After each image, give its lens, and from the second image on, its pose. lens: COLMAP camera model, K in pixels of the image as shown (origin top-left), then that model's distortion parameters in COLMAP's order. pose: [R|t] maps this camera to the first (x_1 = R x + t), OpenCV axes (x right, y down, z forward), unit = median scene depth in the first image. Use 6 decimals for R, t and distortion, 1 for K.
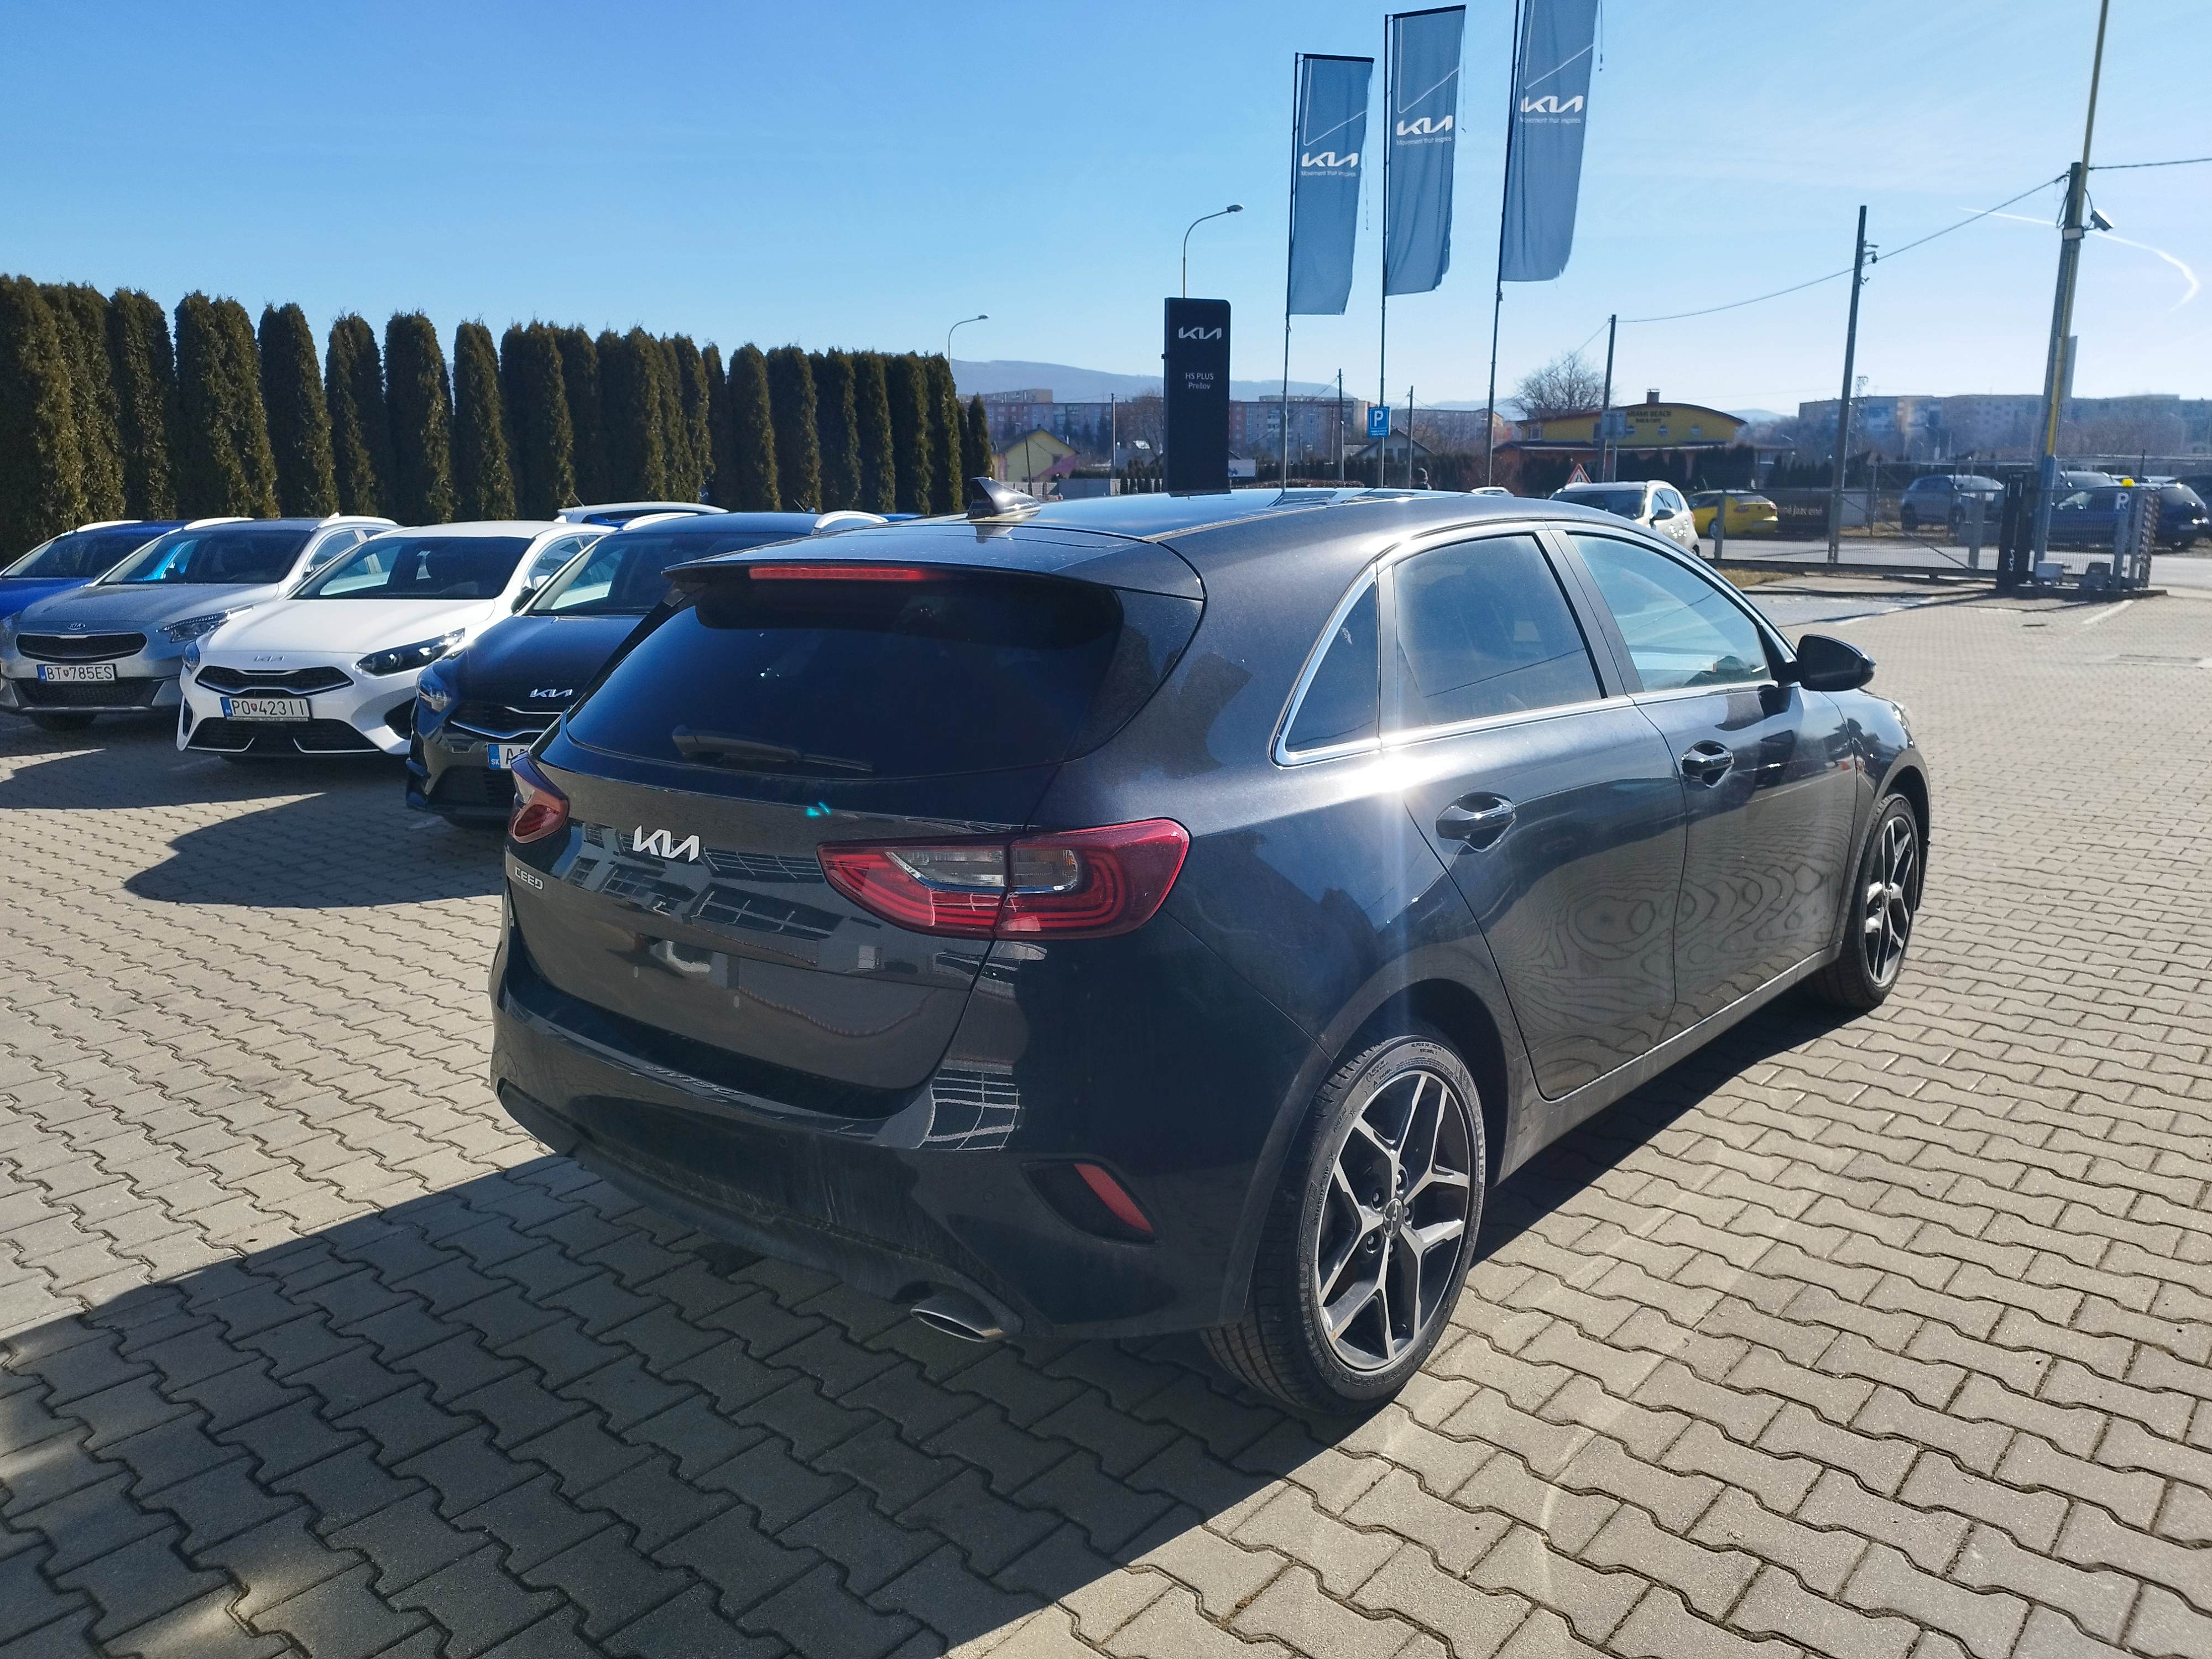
lens RADIAL K [[1554.8, 0, 1102.5], [0, 1554.8, 831.6], [0, 0, 1]] dist [0.023798, -0.015383]
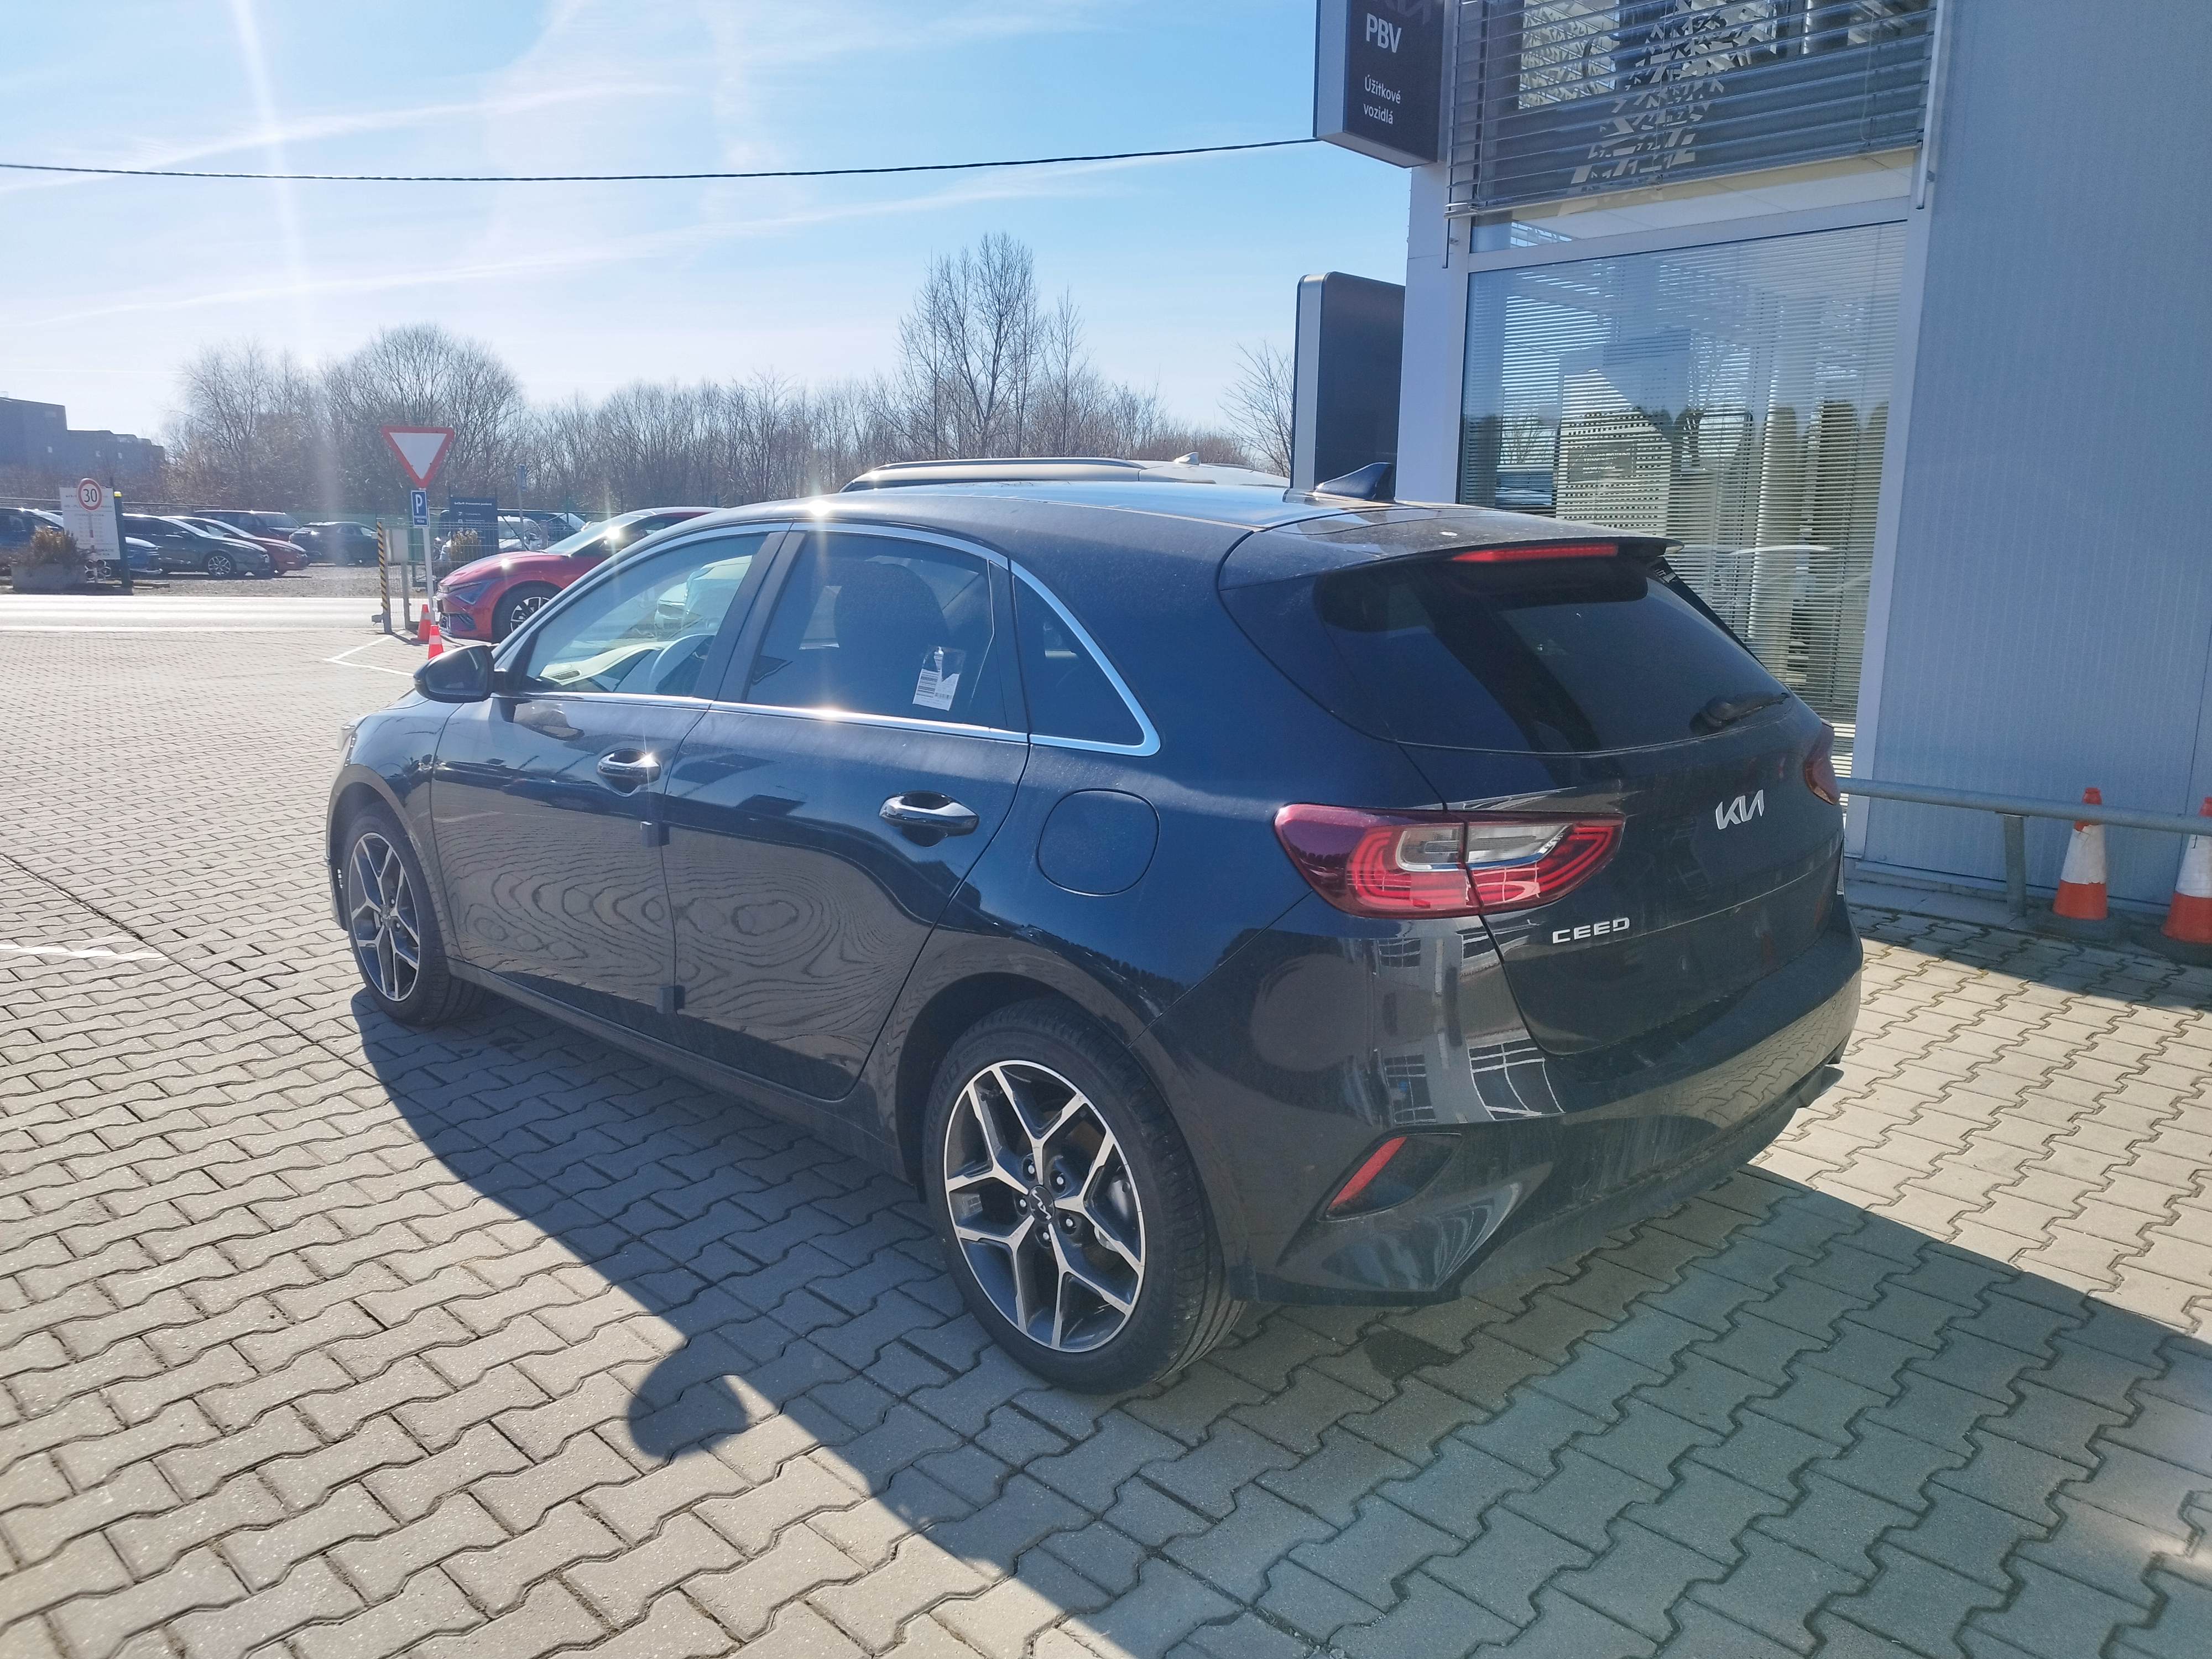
lens RADIAL K [[1554.8, 0, 1102.2], [0, 1554.8, 832.4], [0, 0, 1]] dist [0.023798, -0.015383]
pose [[0.067649, -0.172318, 0.982716, -1.327424], [0.170771, 0.972436, 0.158760, -0.214334], [-0.982986, 0.157080, 0.095212, 1.322528]]
